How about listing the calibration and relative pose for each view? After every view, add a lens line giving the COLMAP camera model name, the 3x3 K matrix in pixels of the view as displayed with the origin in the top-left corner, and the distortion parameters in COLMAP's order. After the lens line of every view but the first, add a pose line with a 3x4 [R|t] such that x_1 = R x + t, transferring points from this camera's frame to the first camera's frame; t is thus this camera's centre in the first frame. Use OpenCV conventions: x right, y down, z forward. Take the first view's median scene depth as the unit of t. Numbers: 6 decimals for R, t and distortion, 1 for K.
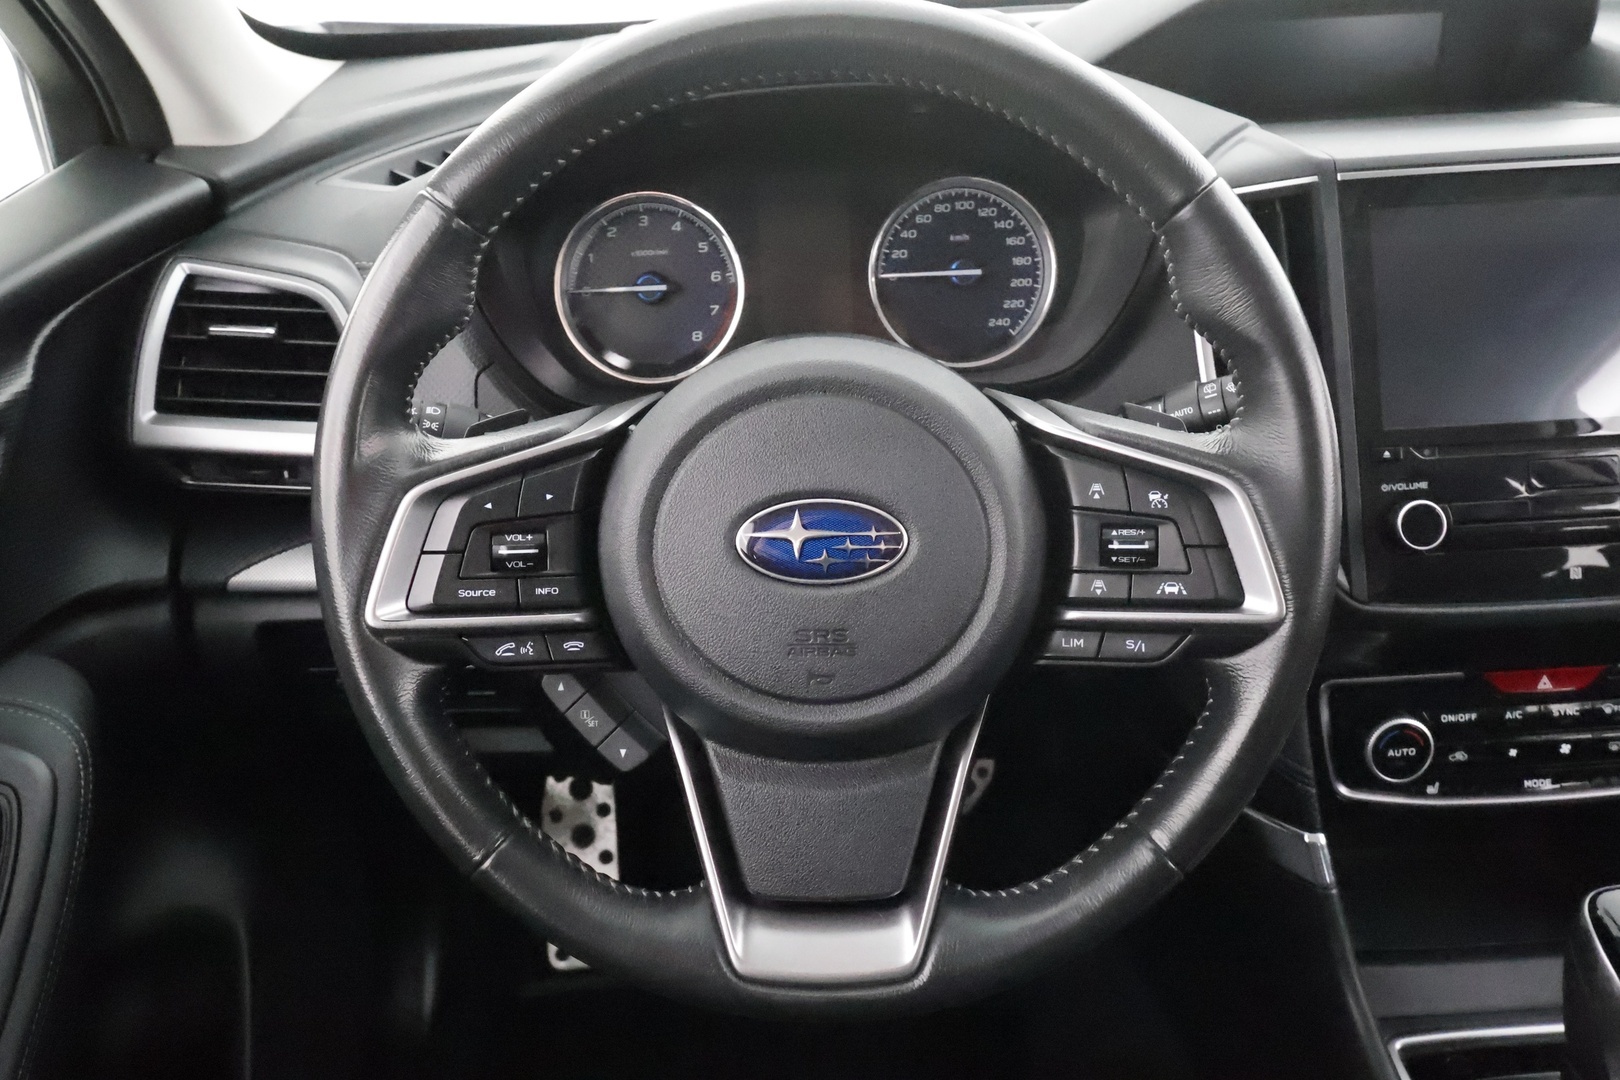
lens RADIAL K [[1286.4, 0, 810.0], [0, 1286.4, 540.0], [0, 0, 1]] dist [0.018601, -0.045067]
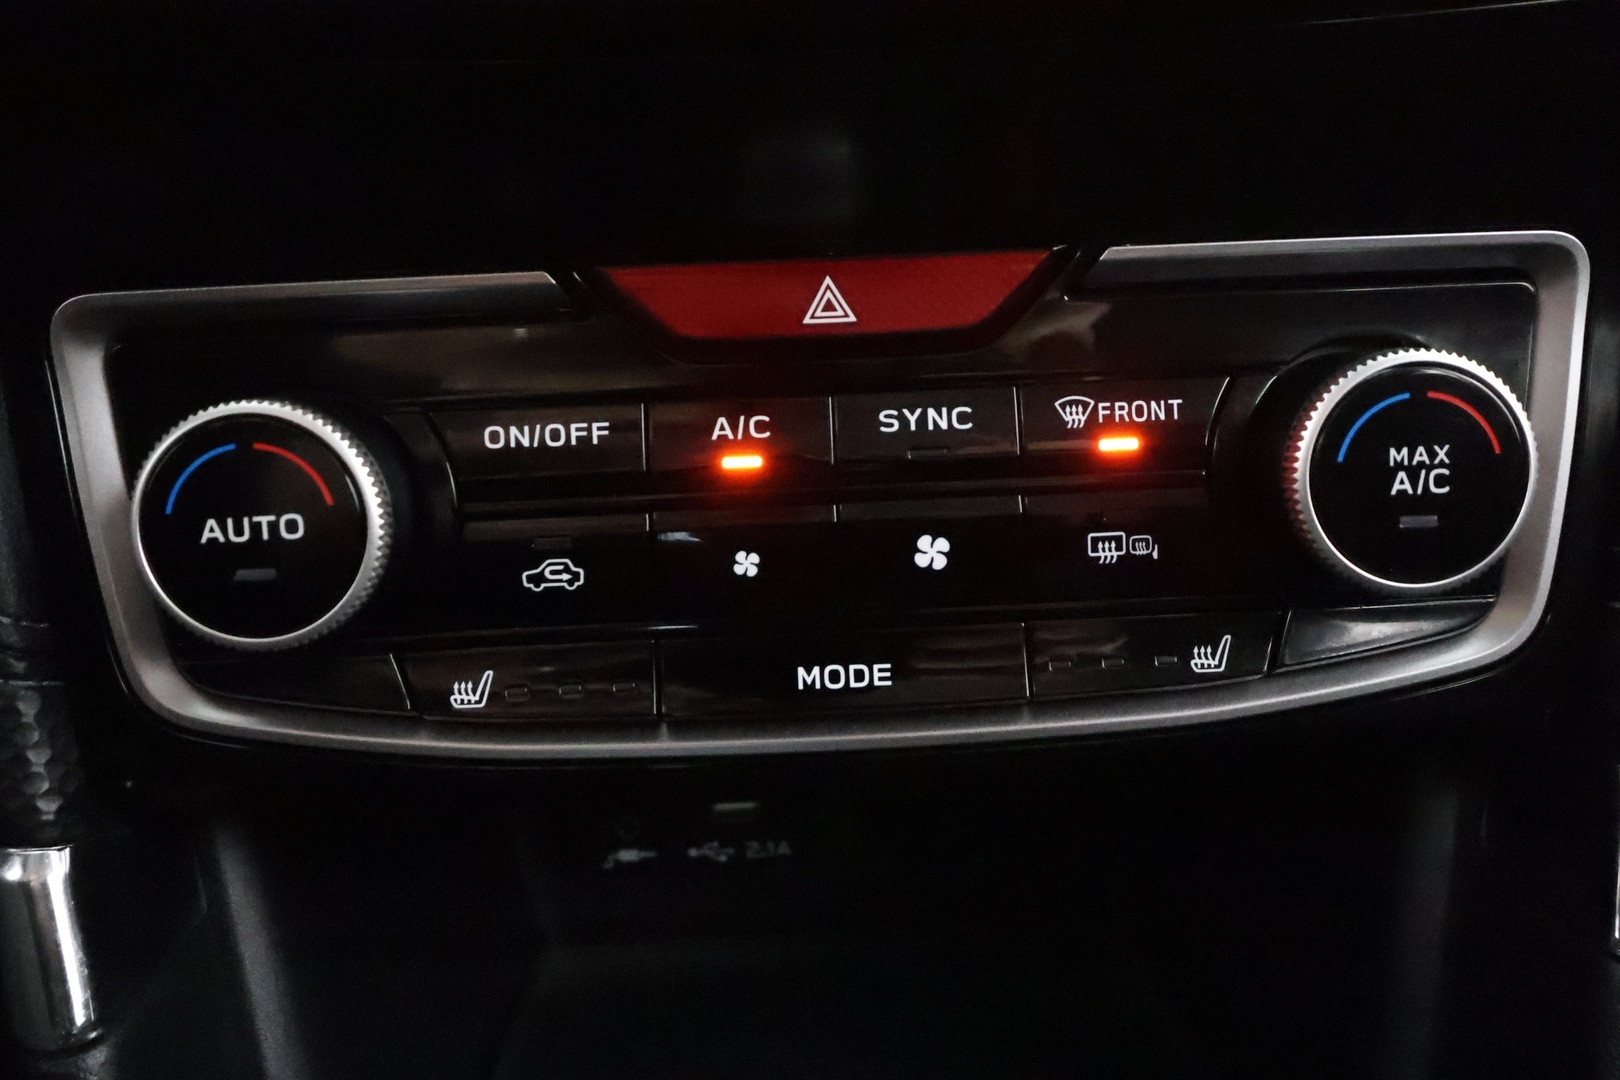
lens RADIAL K [[1286.4, 0, 810.0], [0, 1286.4, 540.0], [0, 0, 1]] dist [0.018601, -0.045067]
pose [[0.999952, 0.004794, -0.008587, 0.766572], [-0.005590, 0.995445, -0.095176, 0.254865], [0.008091, 0.095219, 0.995423, 0.982864]]
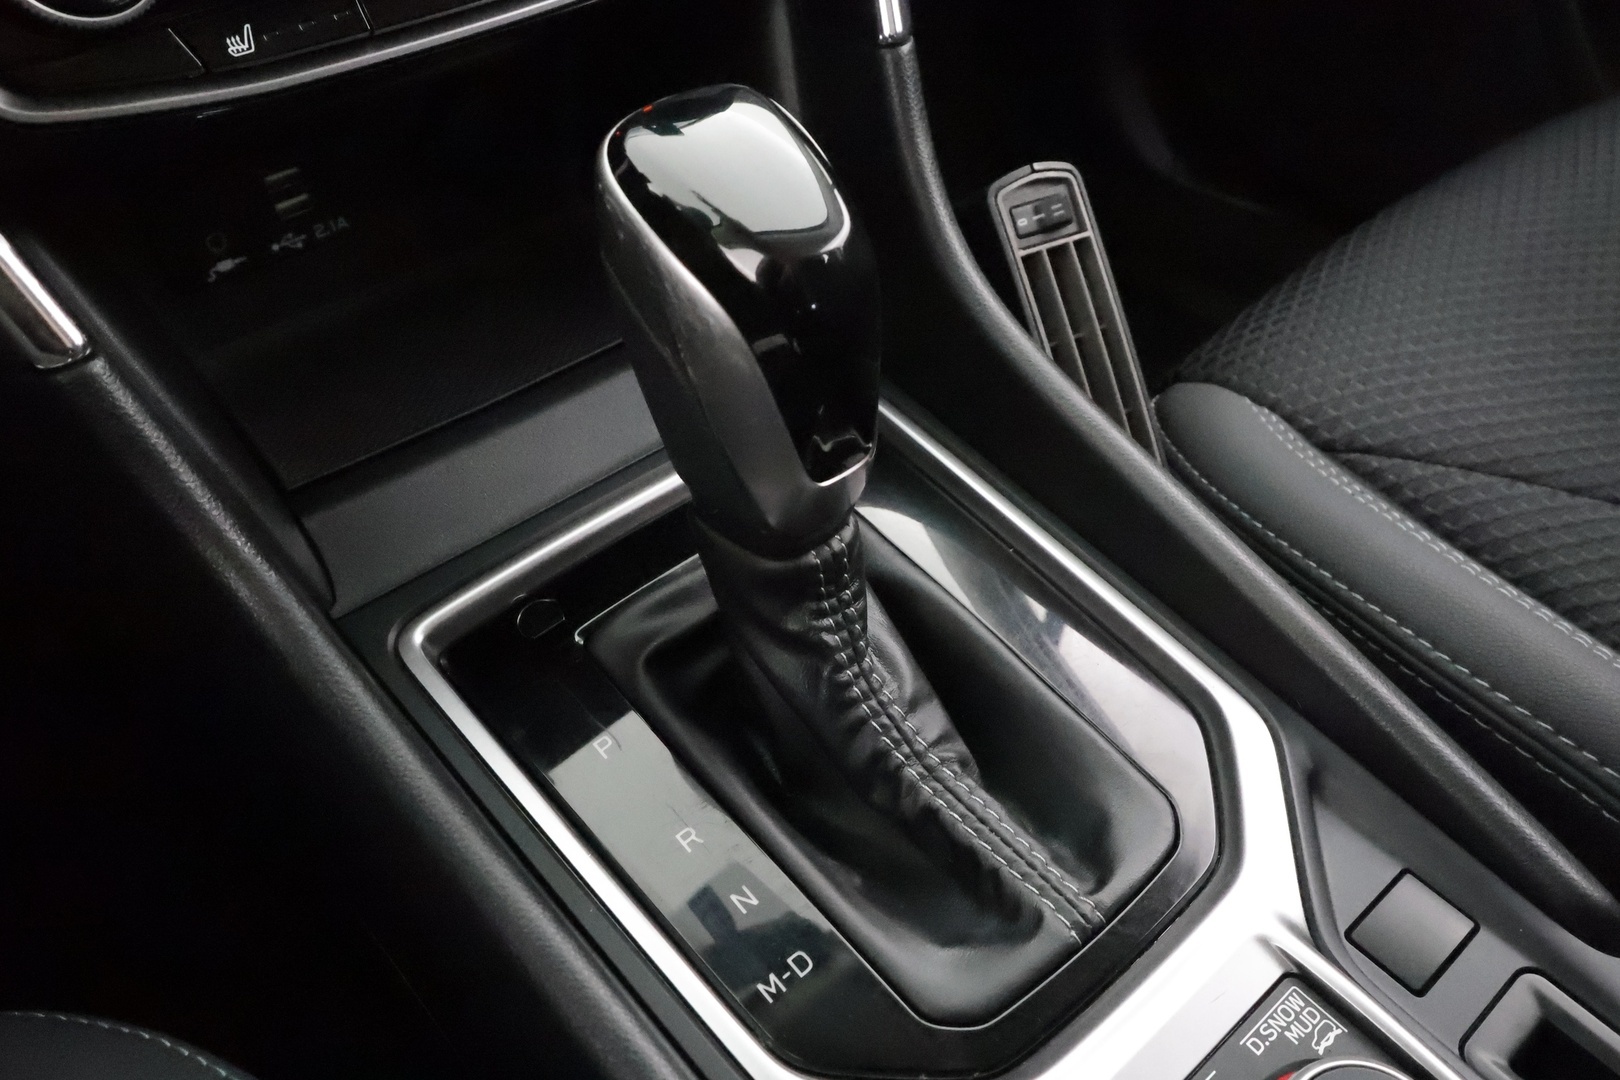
lens RADIAL K [[1286.4, 0, 810.0], [0, 1286.4, 540.0], [0, 0, 1]] dist [0.018601, -0.045067]
pose [[0.789082, -0.408658, 0.458638, 0.515713], [0.270955, 0.901606, 0.337180, 0.335099], [-0.551302, -0.141792, 0.822169, 0.753872]]
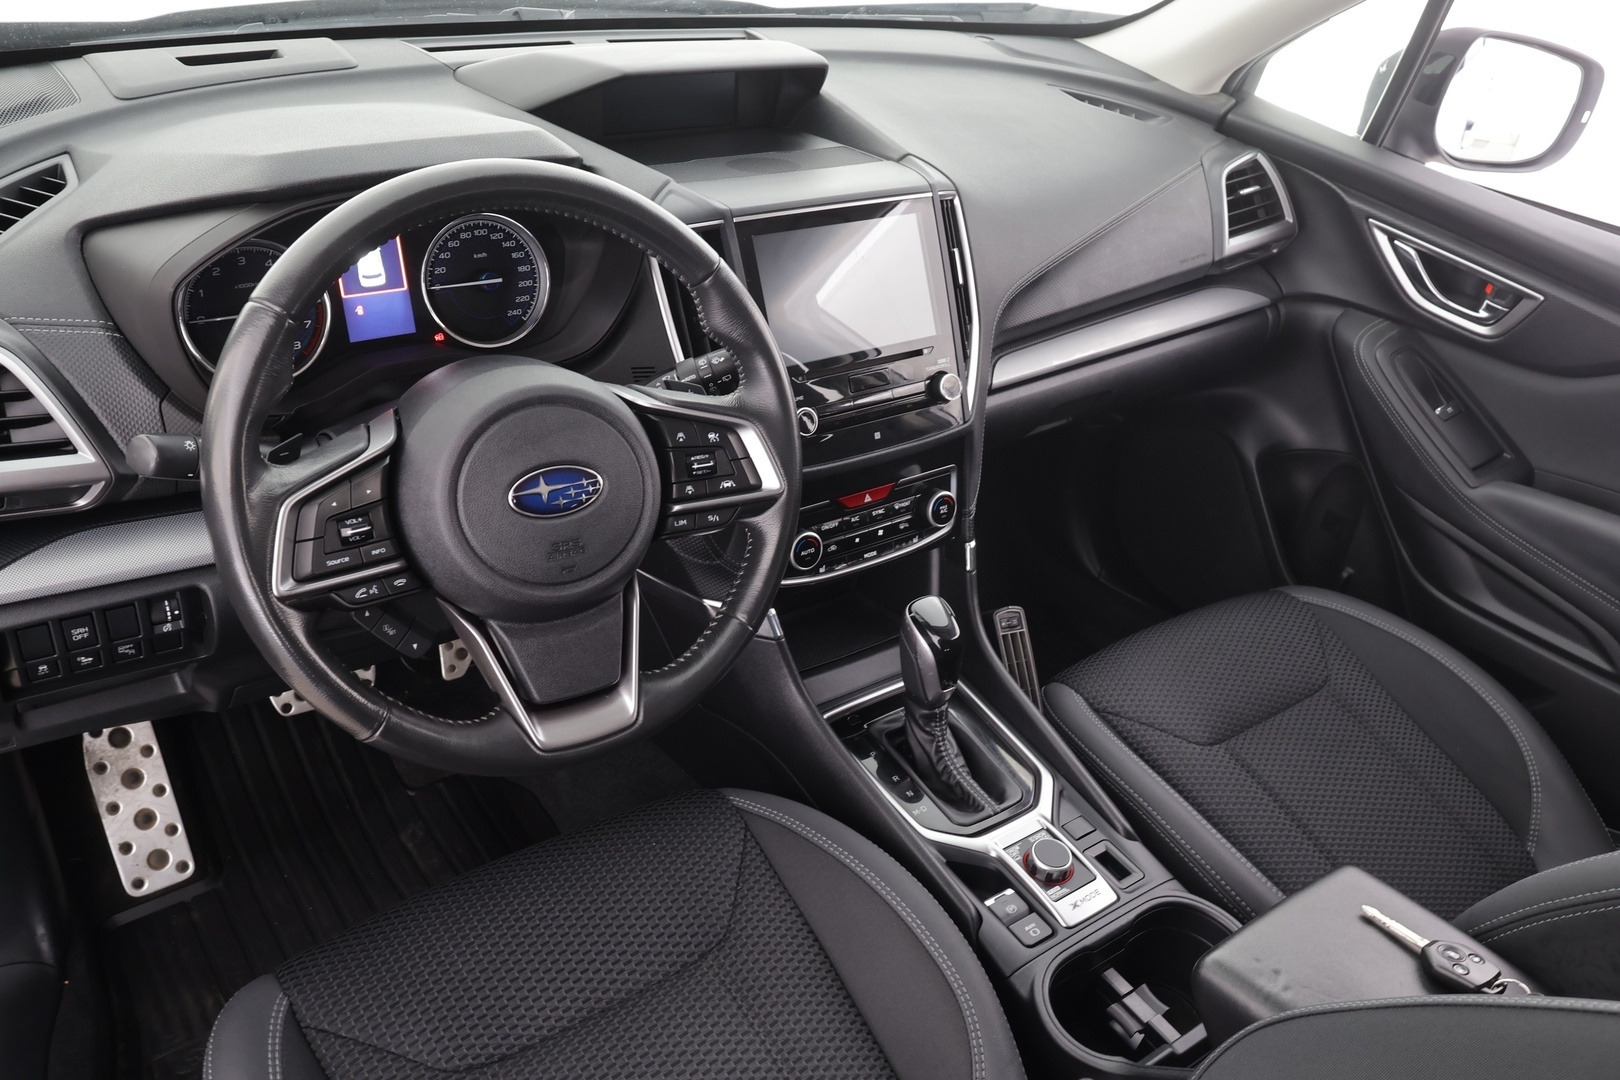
lens RADIAL K [[1286.4, 0, 810.0], [0, 1286.4, 540.0], [0, 0, 1]] dist [0.018601, -0.045067]
pose [[0.830198, -0.188352, 0.524685, -0.582707], [0.133699, 0.980996, 0.140610, -0.122862], [-0.541198, -0.046584, 0.839604, -0.592195]]
